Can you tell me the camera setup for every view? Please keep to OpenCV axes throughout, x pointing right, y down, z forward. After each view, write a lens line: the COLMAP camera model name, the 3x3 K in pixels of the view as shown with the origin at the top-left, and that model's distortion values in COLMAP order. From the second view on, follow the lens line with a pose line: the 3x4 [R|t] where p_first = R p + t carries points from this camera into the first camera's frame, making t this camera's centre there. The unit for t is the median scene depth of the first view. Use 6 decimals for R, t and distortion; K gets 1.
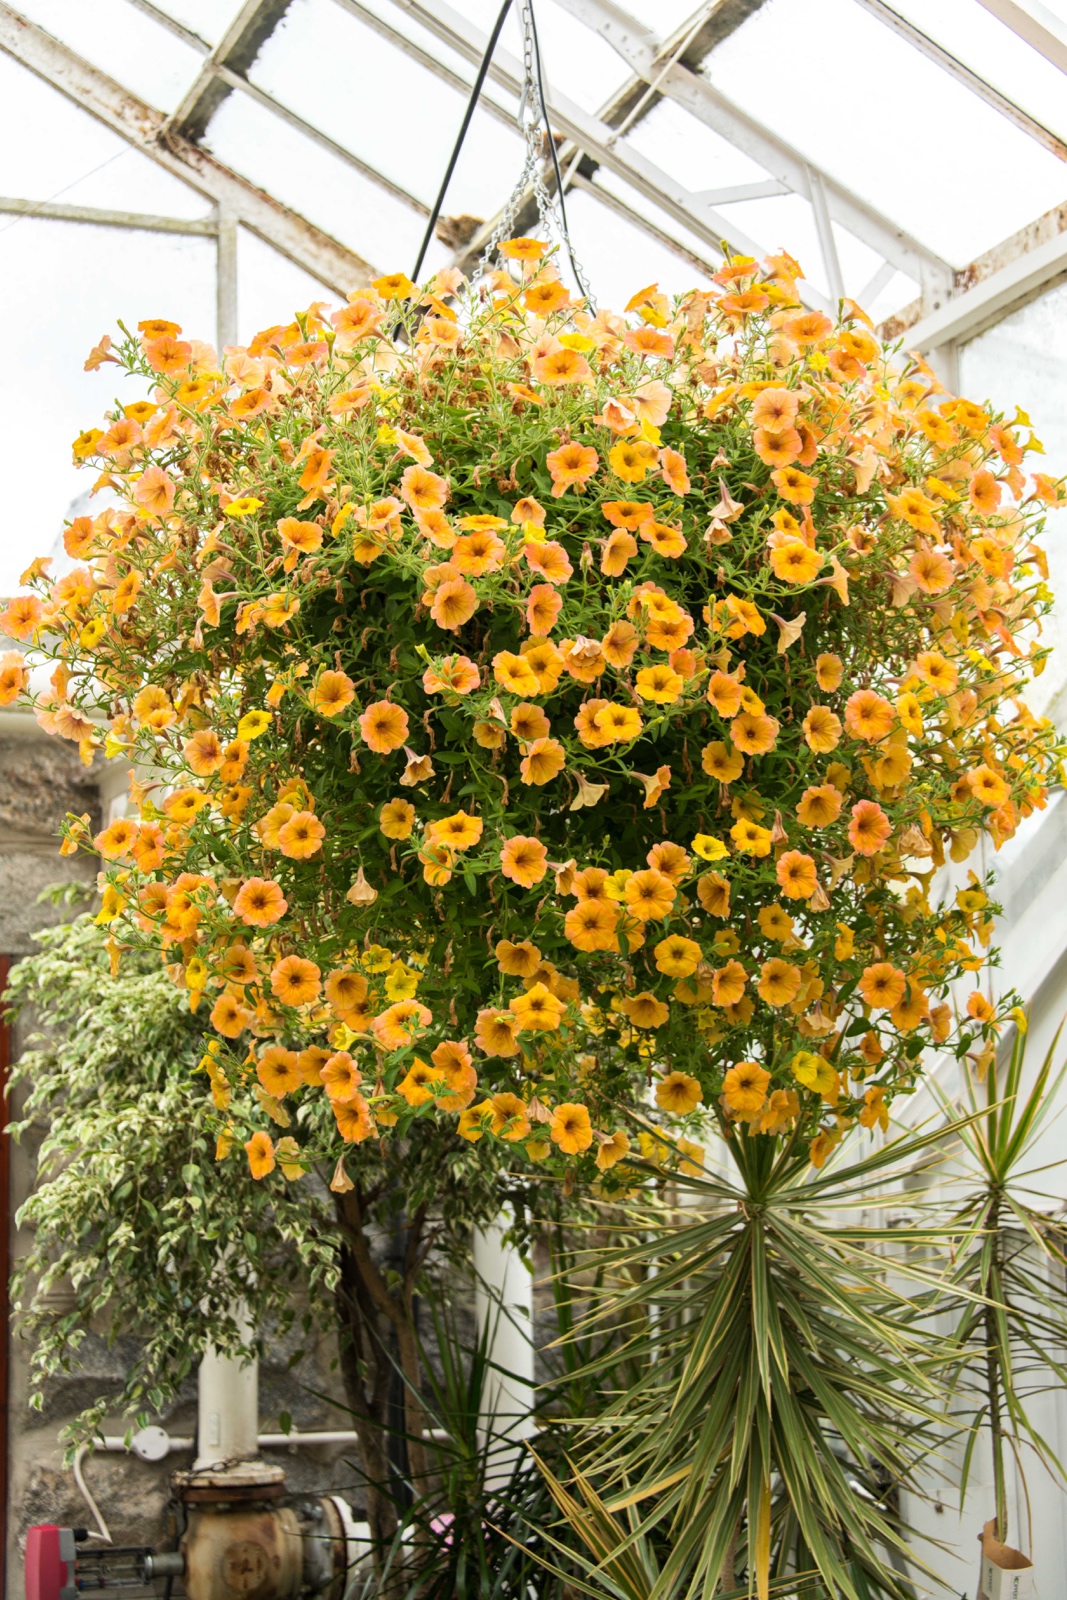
lens RADIAL K [[2897.6, 0, 534.6], [0, 2897.6, 798.5], [0, 0, 1]] dist [0.018289, 0.000000]
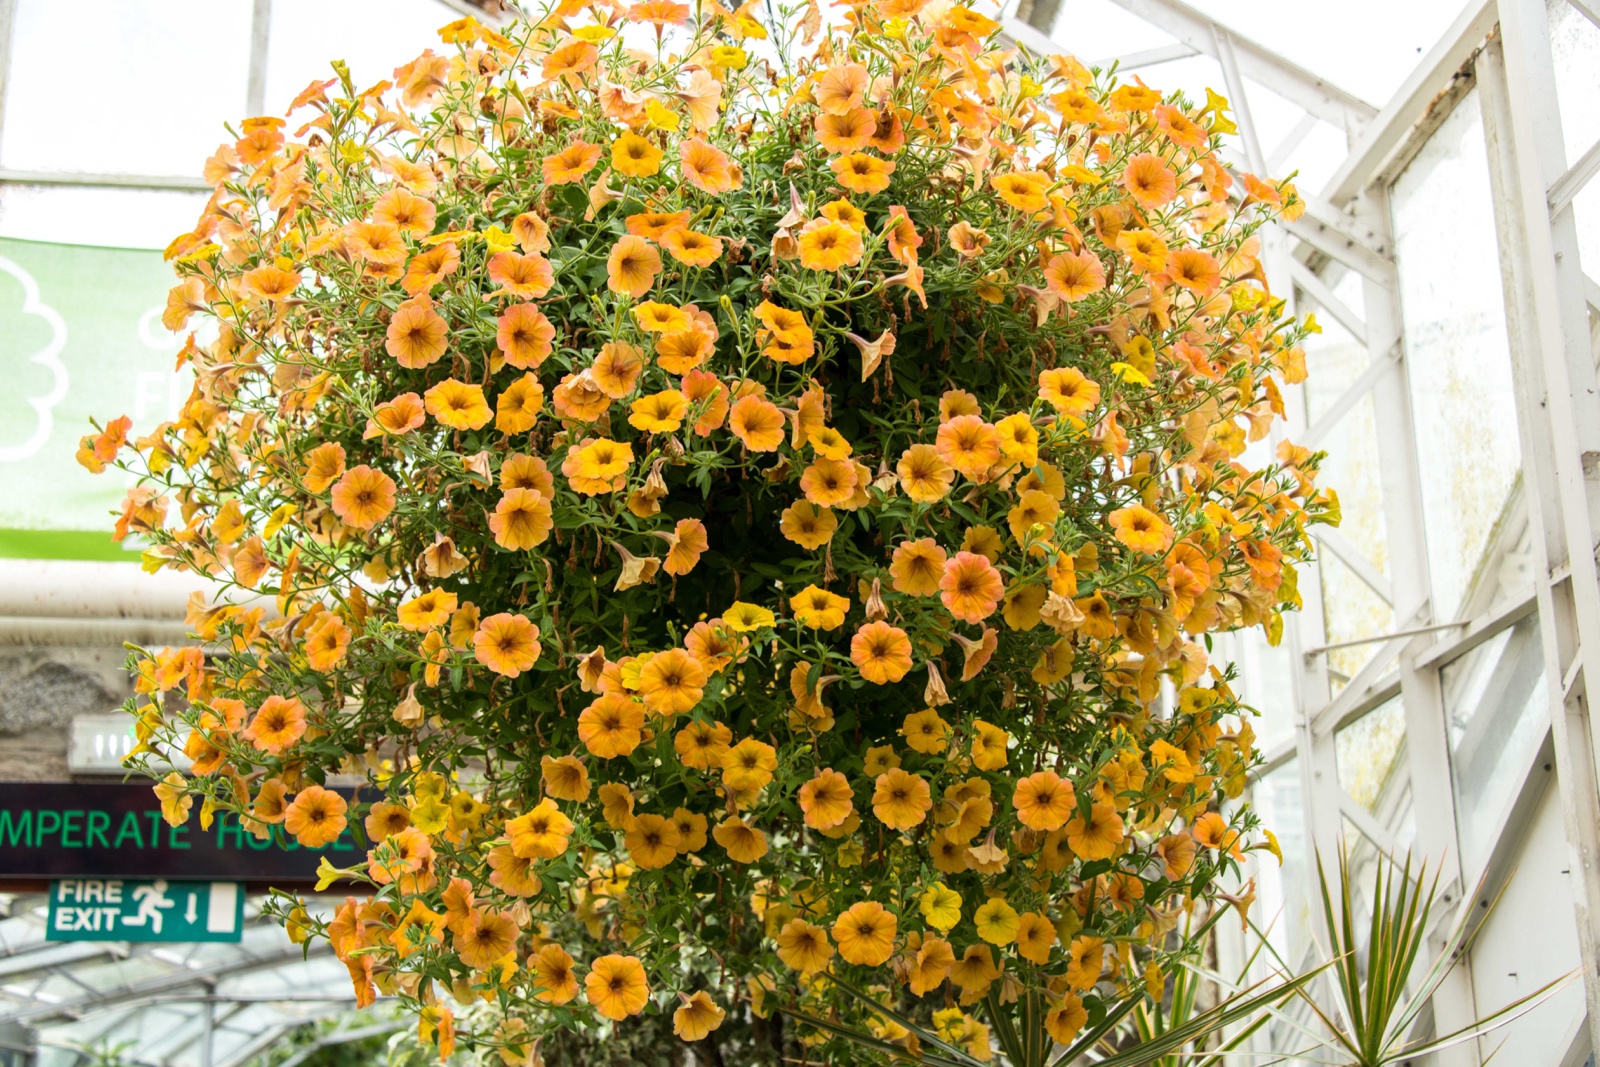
lens RADIAL K [[2184.7, 0, 798.3], [0, 2184.7, 537.5], [0, 0, 1]] dist [0.002876, 0.000000]
pose [[0.958375, -0.073724, -0.275829, 0.231663], [0.037448, 0.990199, -0.134548, 0.073504], [0.283045, 0.118618, 0.951743, 0.424956]]
